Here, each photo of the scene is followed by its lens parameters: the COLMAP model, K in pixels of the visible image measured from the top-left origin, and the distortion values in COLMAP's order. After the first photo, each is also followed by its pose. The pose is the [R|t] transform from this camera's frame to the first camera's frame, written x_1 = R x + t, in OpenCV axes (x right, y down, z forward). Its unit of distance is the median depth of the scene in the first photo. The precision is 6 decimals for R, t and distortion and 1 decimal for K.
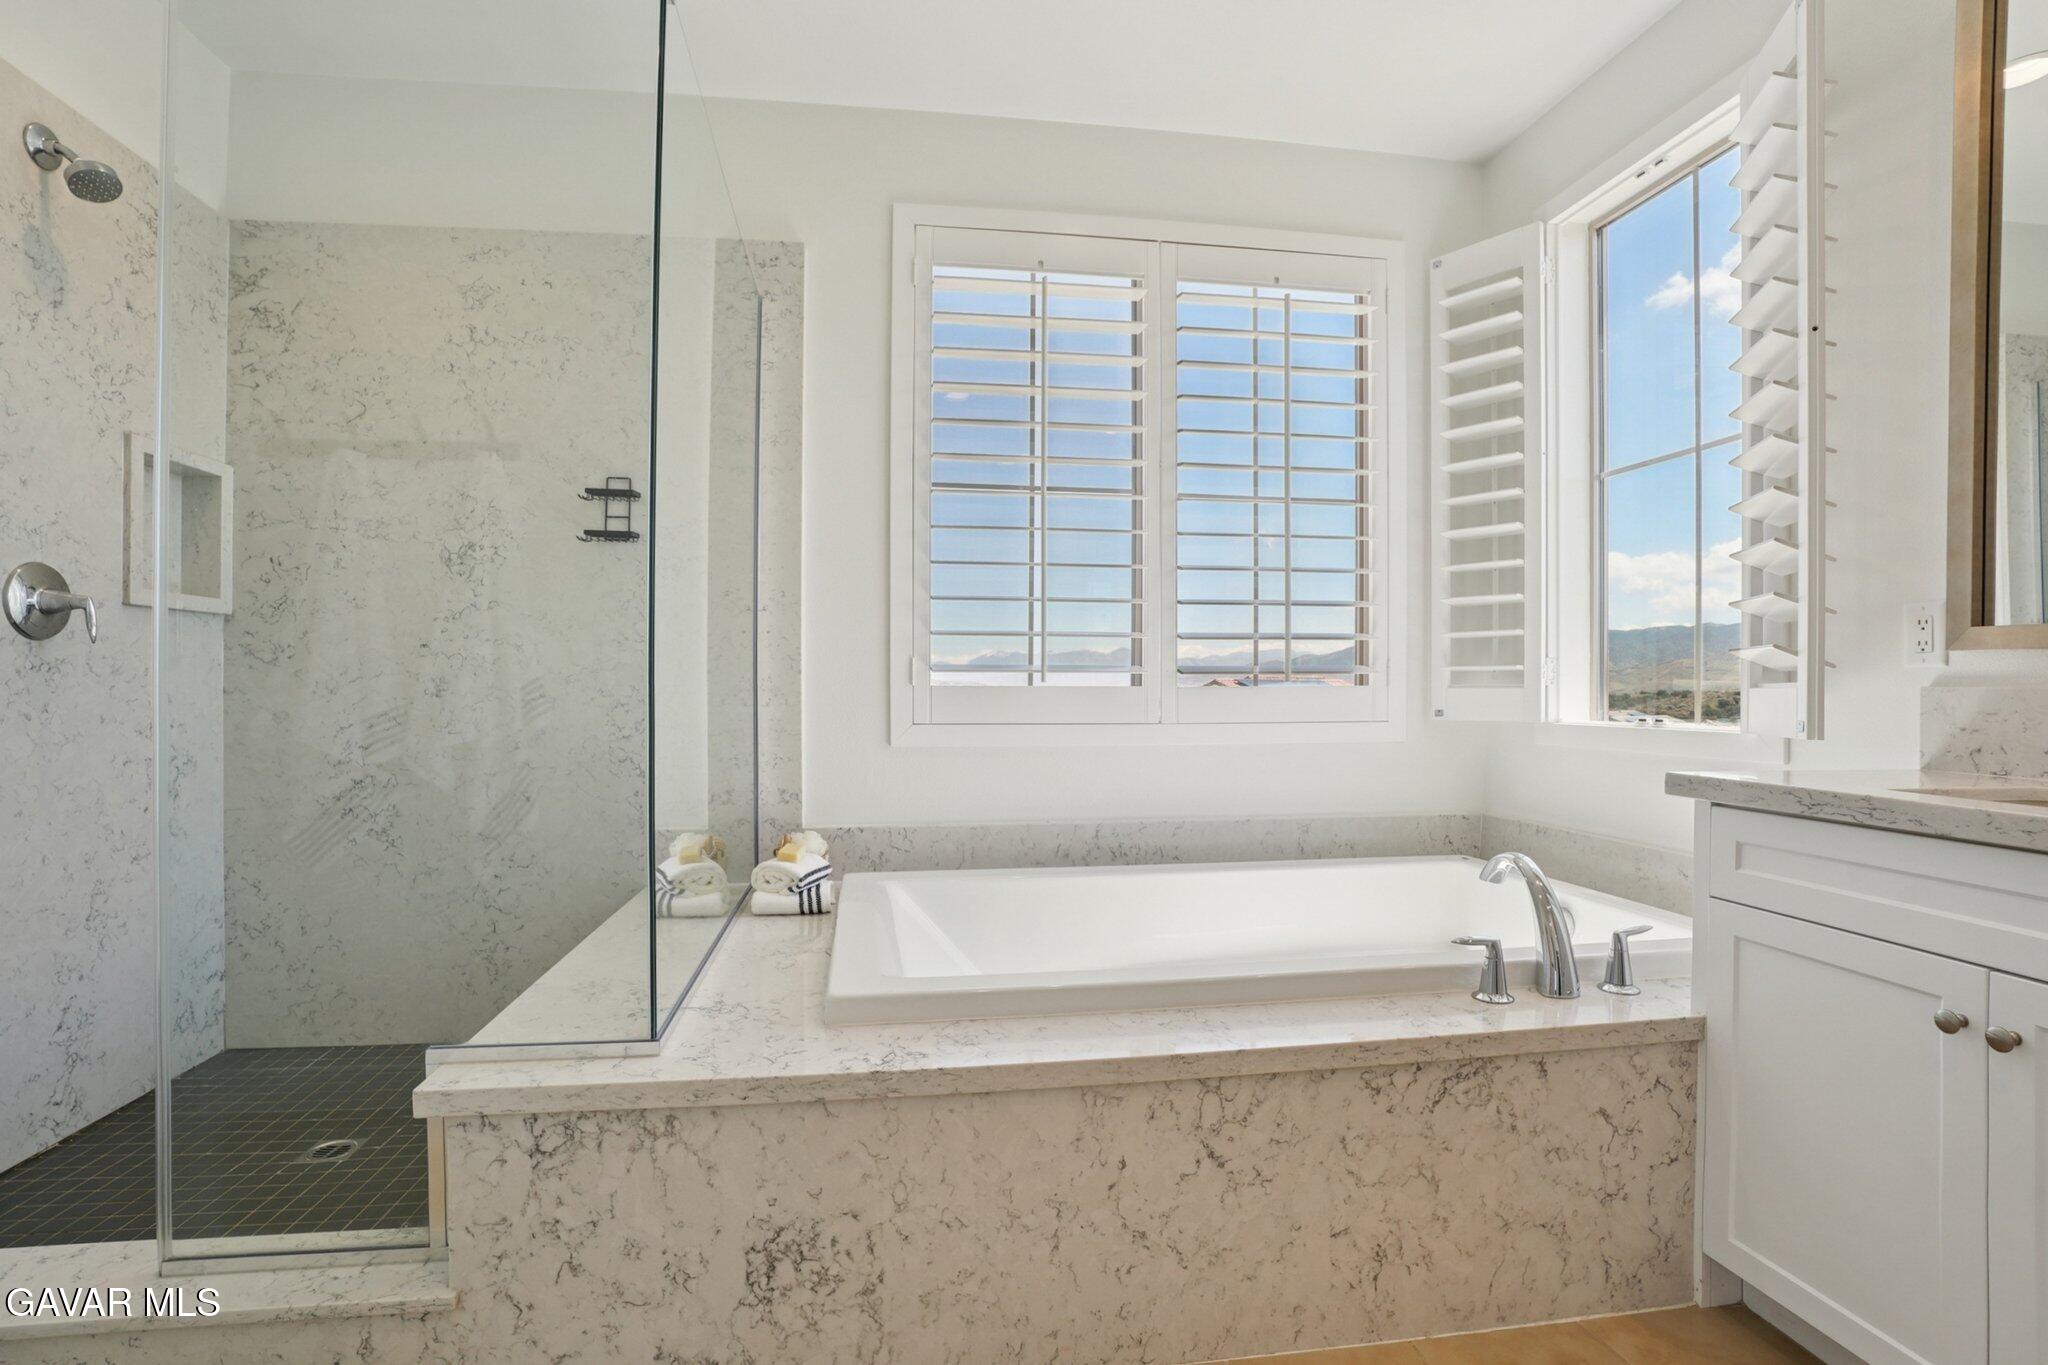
lens RADIAL K [[1032.2, 0, 1020.7], [0, 1032.2, 676.7], [0, 0, 1]] dist [-0.009016, 0.003799]
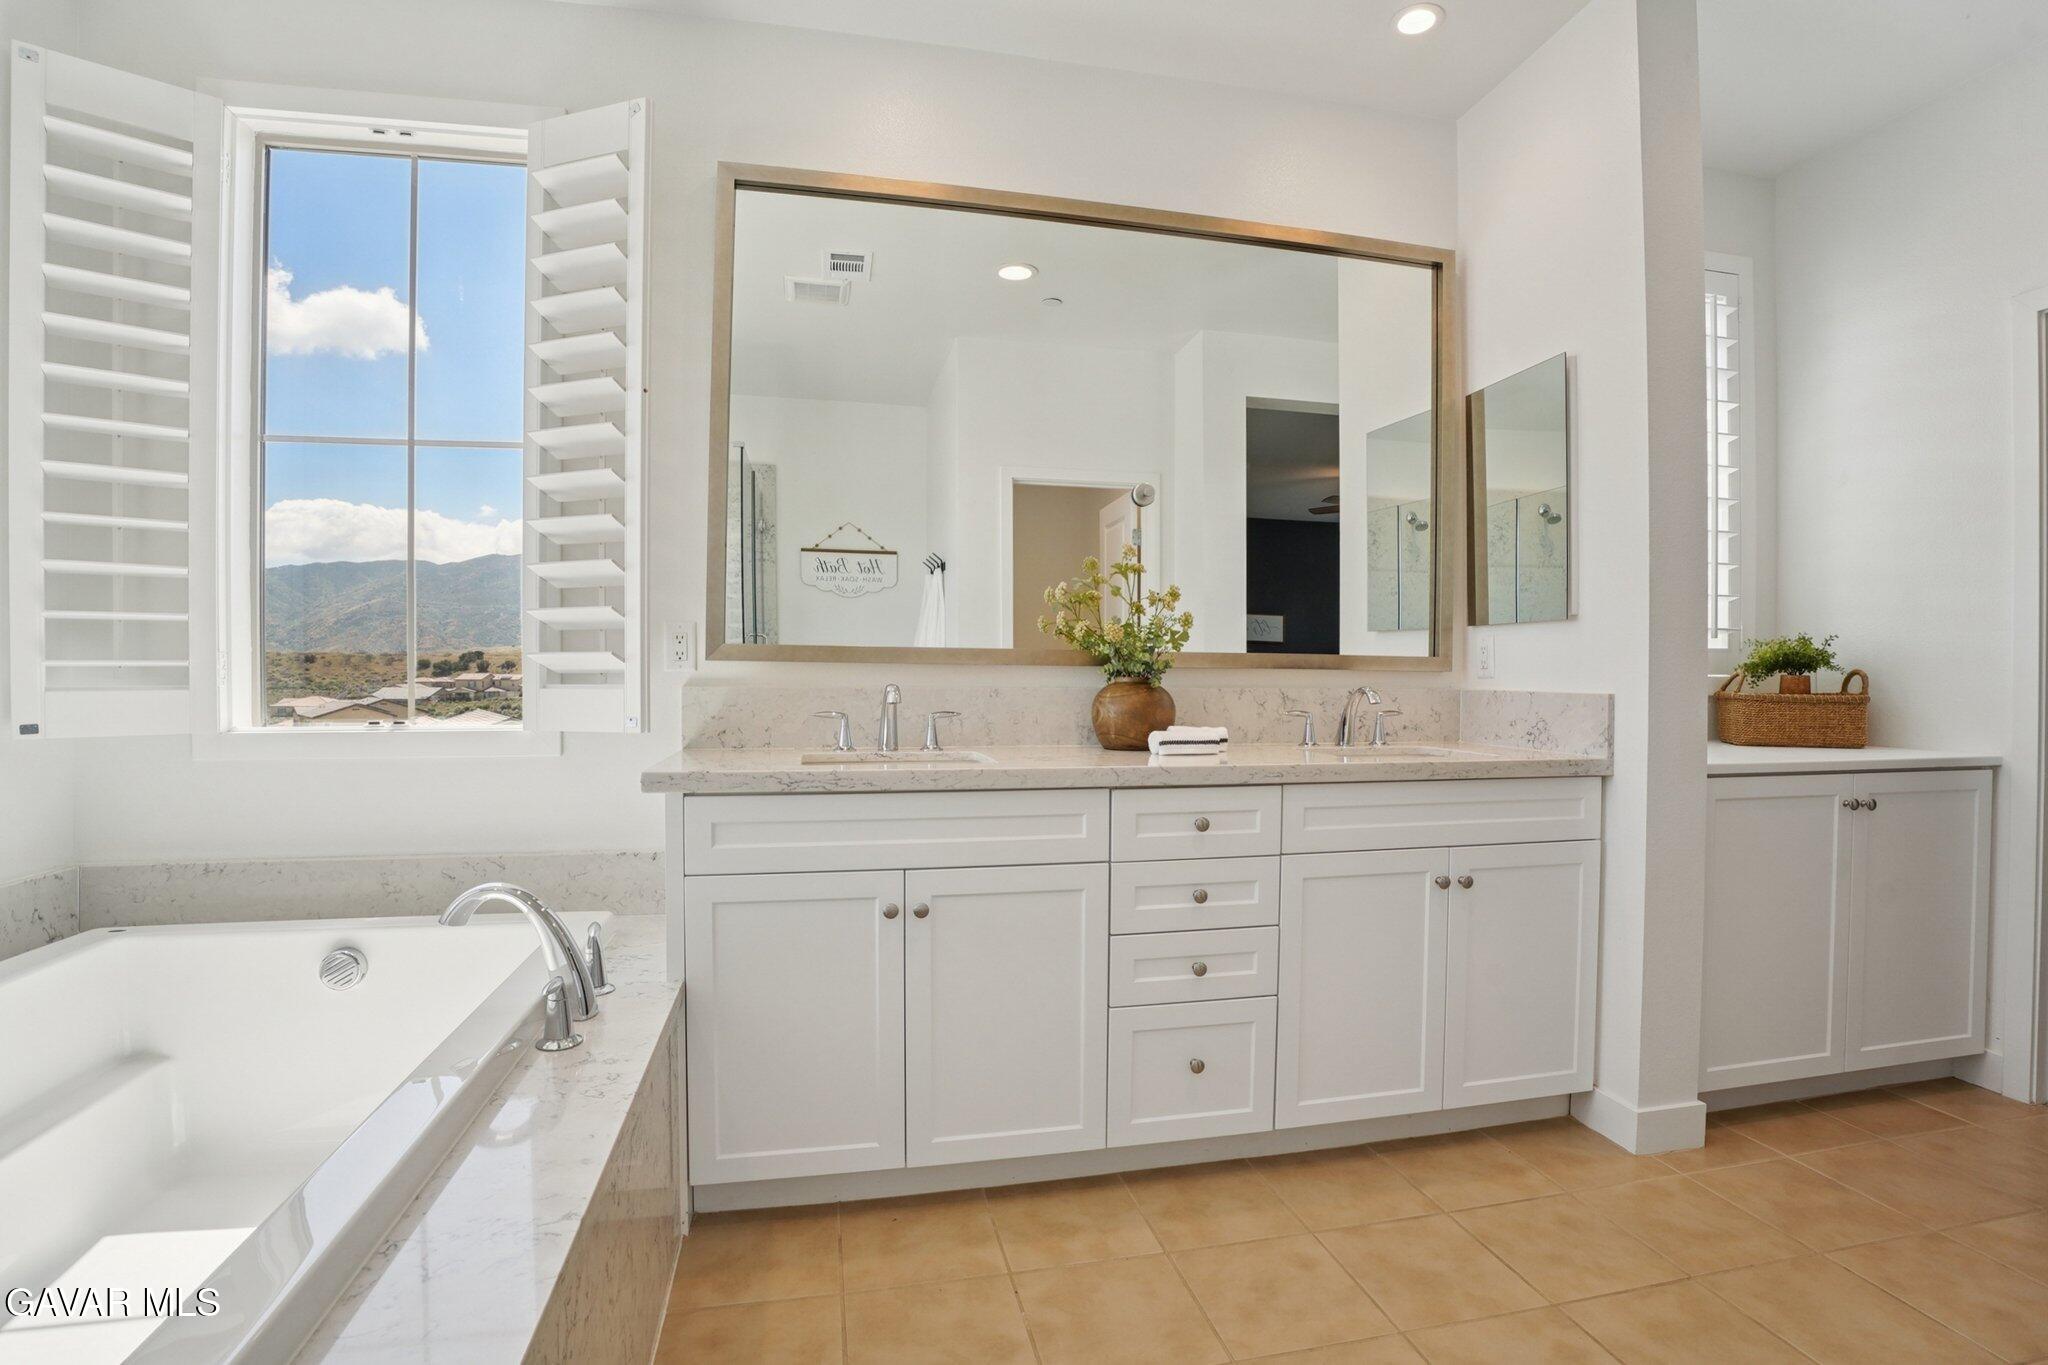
lens RADIAL K [[1032.2, 0, 1049.2], [0, 1032.2, 647.0], [0, 0, 1]] dist [-0.009016, 0.003799]
pose [[-0.047720, 0.010239, 0.998808, -0.470002], [-0.012187, 0.999867, -0.010832, -0.032077], [-0.998786, -0.012690, -0.047589, 0.612317]]
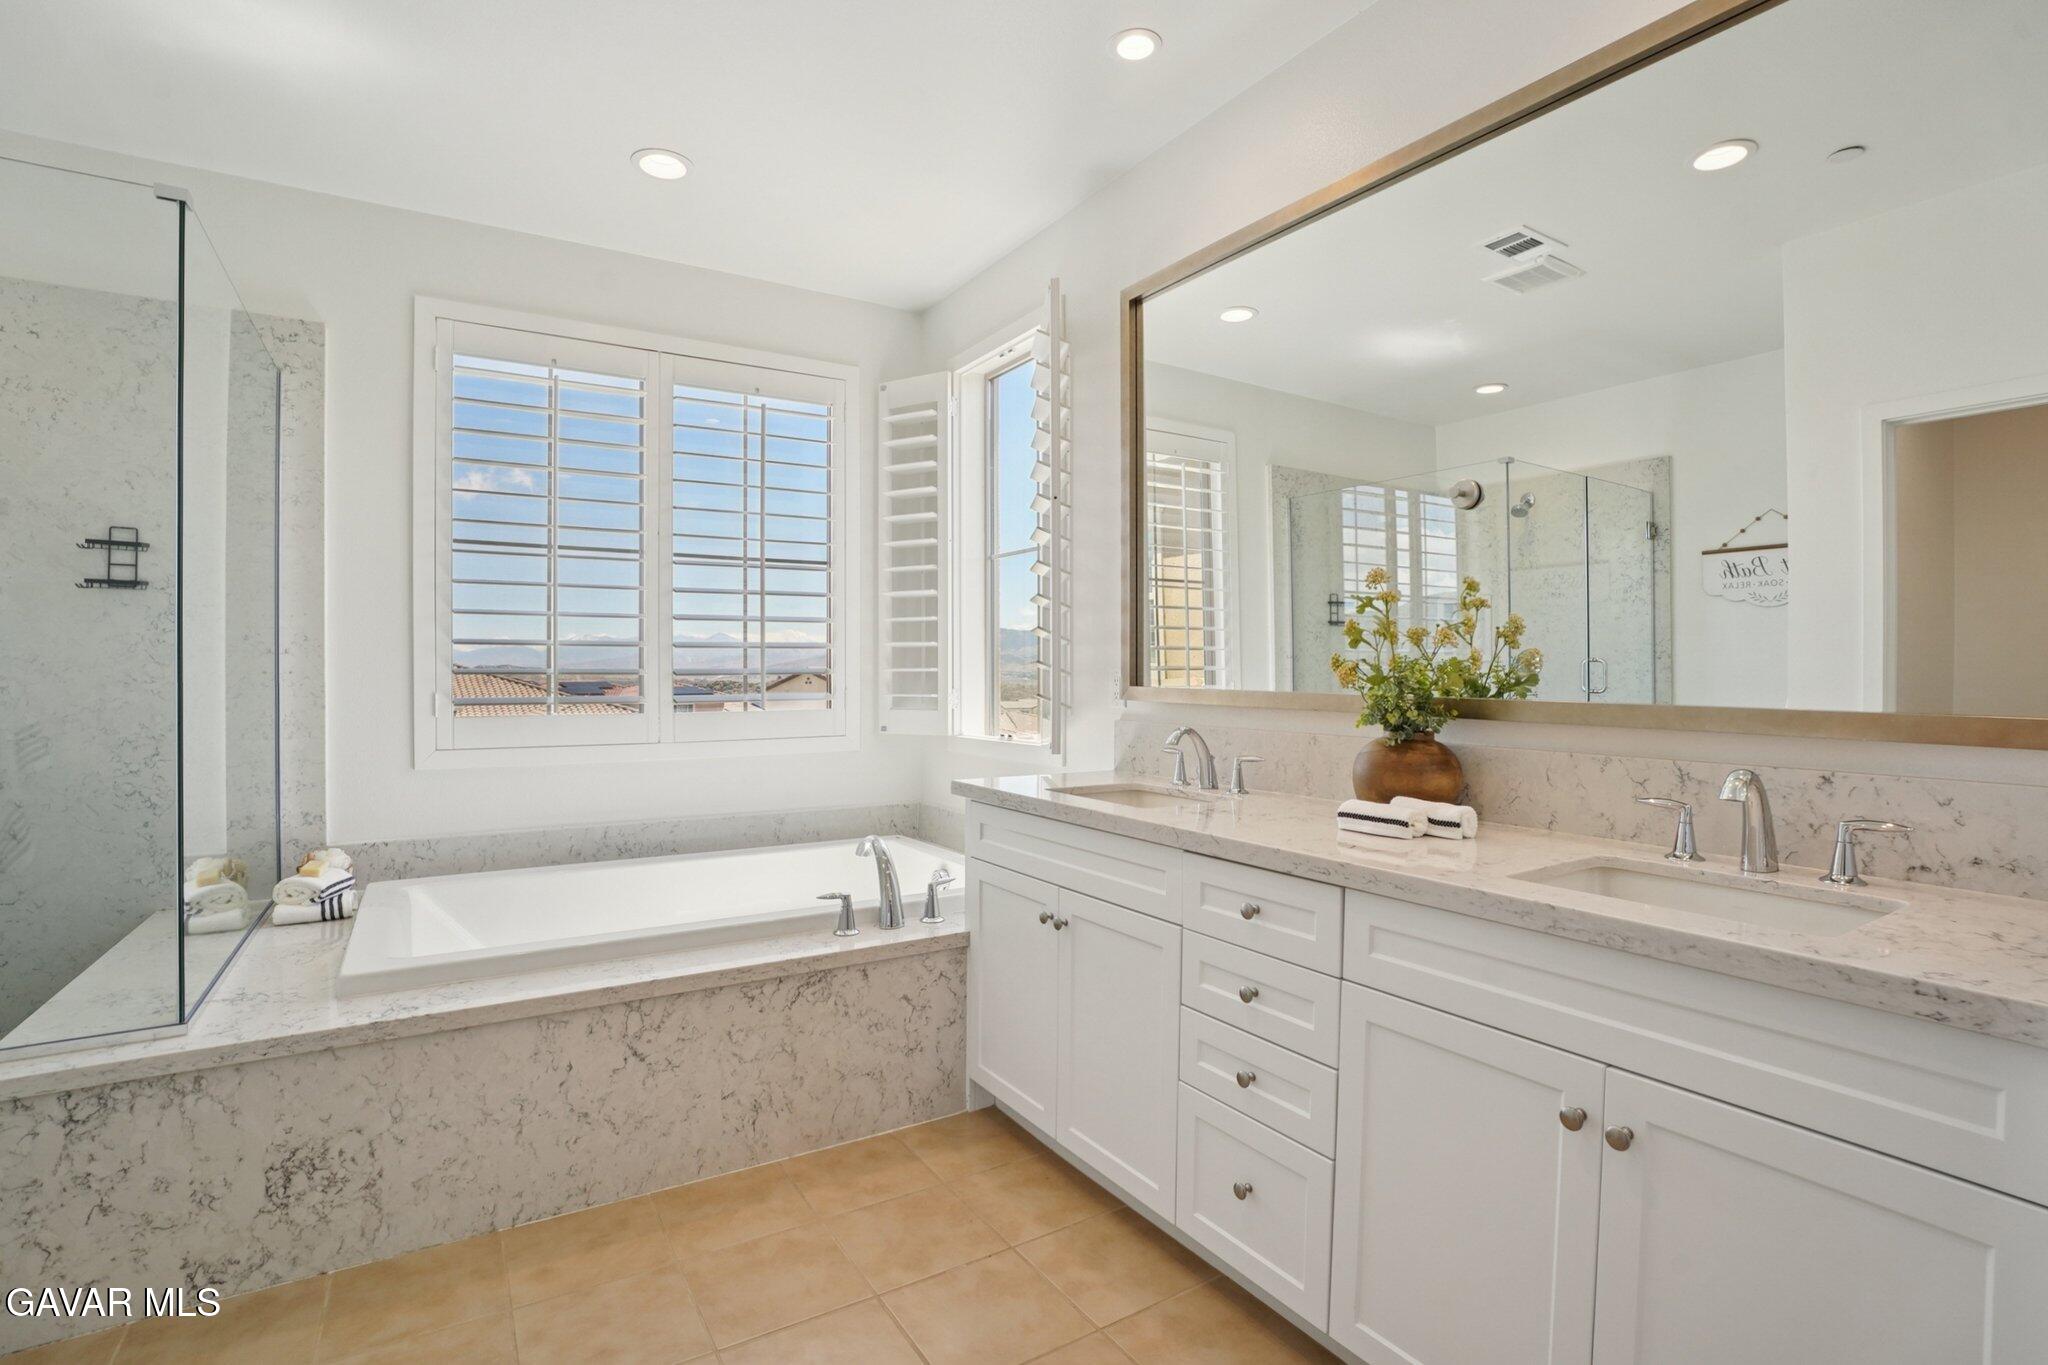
lens RADIAL K [[1032.2, 0, 1001.3], [0, 1032.2, 659.0], [0, 0, 1]] dist [-0.009016, 0.003799]
pose [[0.936290, -0.001439, 0.351224, 0.133531], [0.001499, 0.999999, 0.000103, -0.088432], [-0.351224, 0.000430, 0.936291, -0.487498]]
